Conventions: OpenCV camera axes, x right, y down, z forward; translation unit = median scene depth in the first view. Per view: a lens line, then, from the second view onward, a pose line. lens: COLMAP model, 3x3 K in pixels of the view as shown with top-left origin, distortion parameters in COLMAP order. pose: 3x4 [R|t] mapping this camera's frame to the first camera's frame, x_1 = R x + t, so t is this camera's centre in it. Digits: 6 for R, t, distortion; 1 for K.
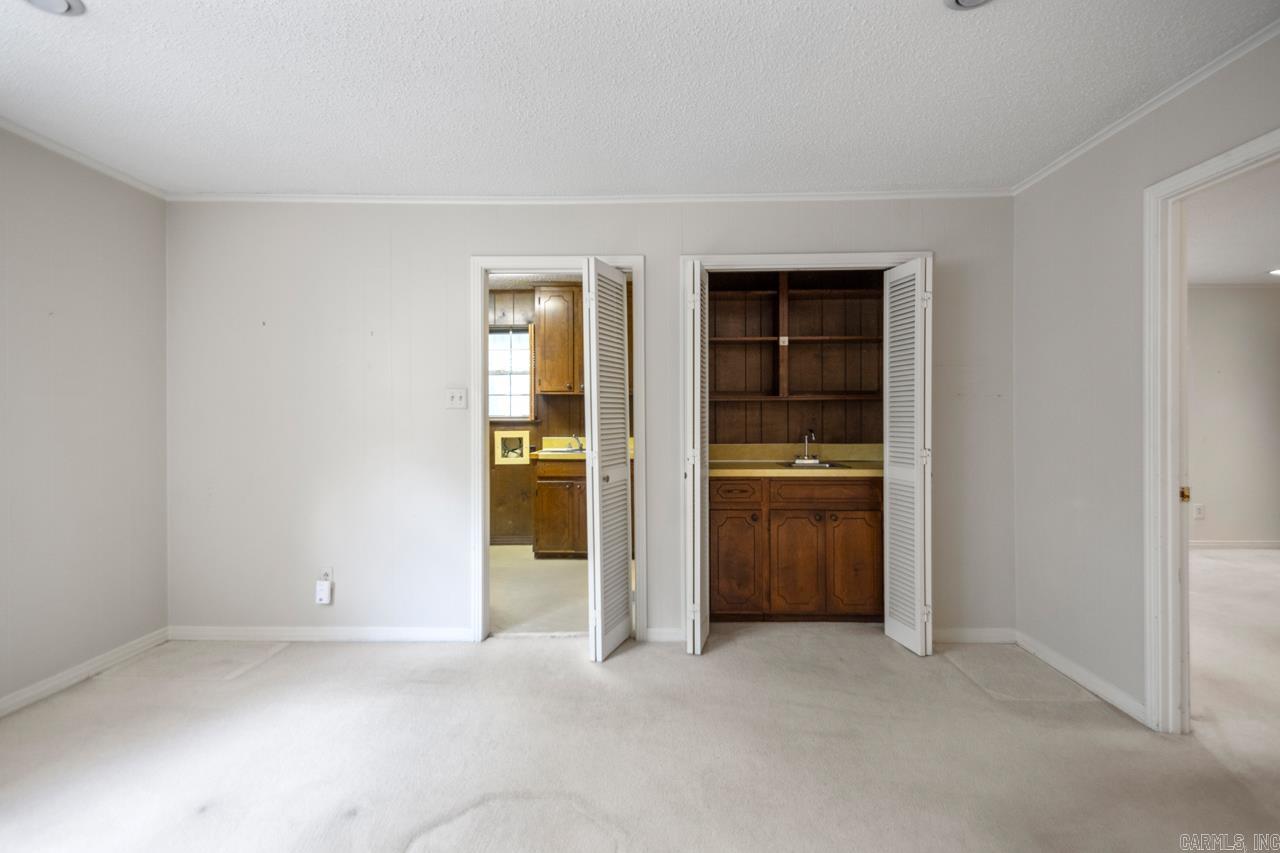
lens RADIAL K [[580.0, 0, 640.0], [0, 580.0, 426.5], [0, 0, 1]] dist [-0.000407, 0.000385]
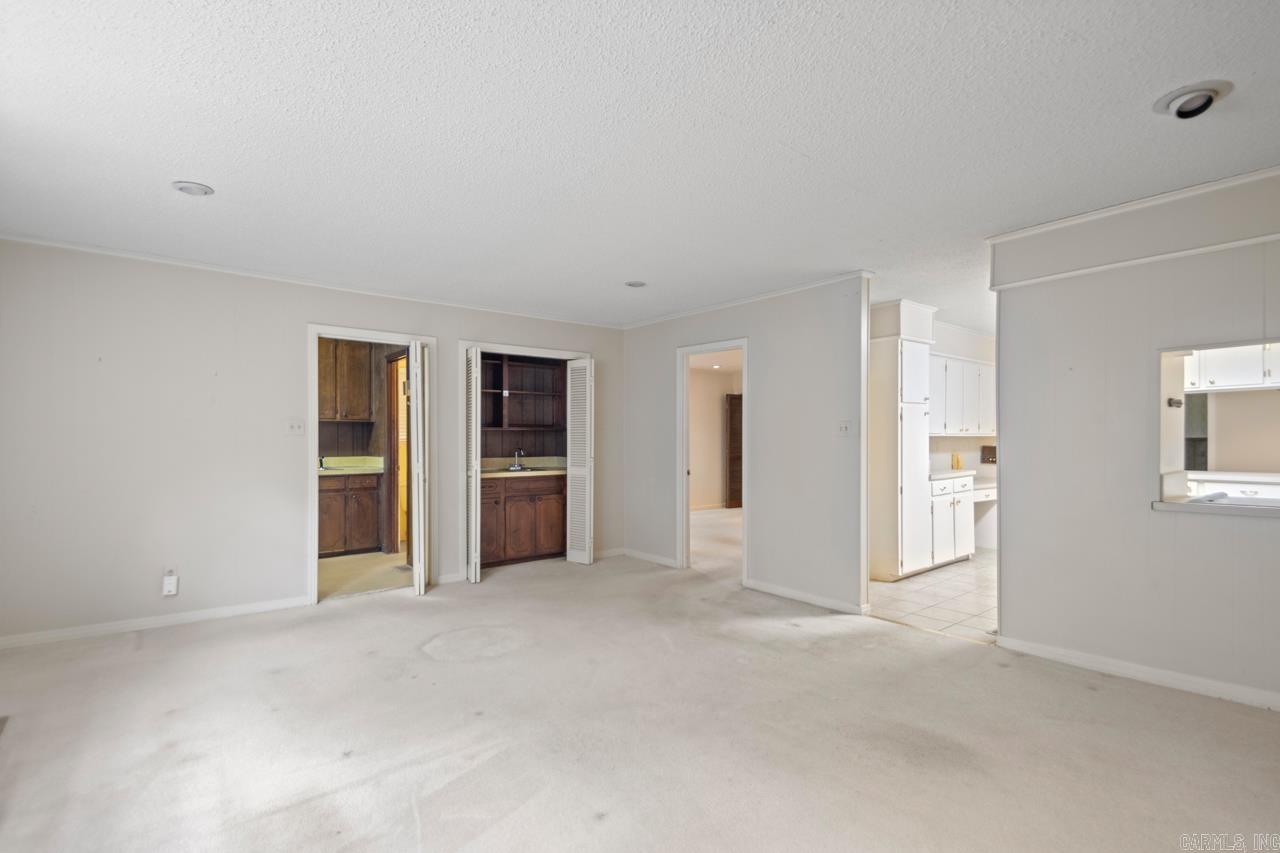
lens RADIAL K [[593.9, 0, 637.8], [0, 593.9, 440.8], [0, 0, 1]] dist [0.021726, -0.022750]
pose [[0.782265, 0.000908, 0.622946, -0.553331], [-0.001373, 0.999999, 0.000267, -0.019008], [-0.622945, -0.001064, 0.782265, -0.580899]]
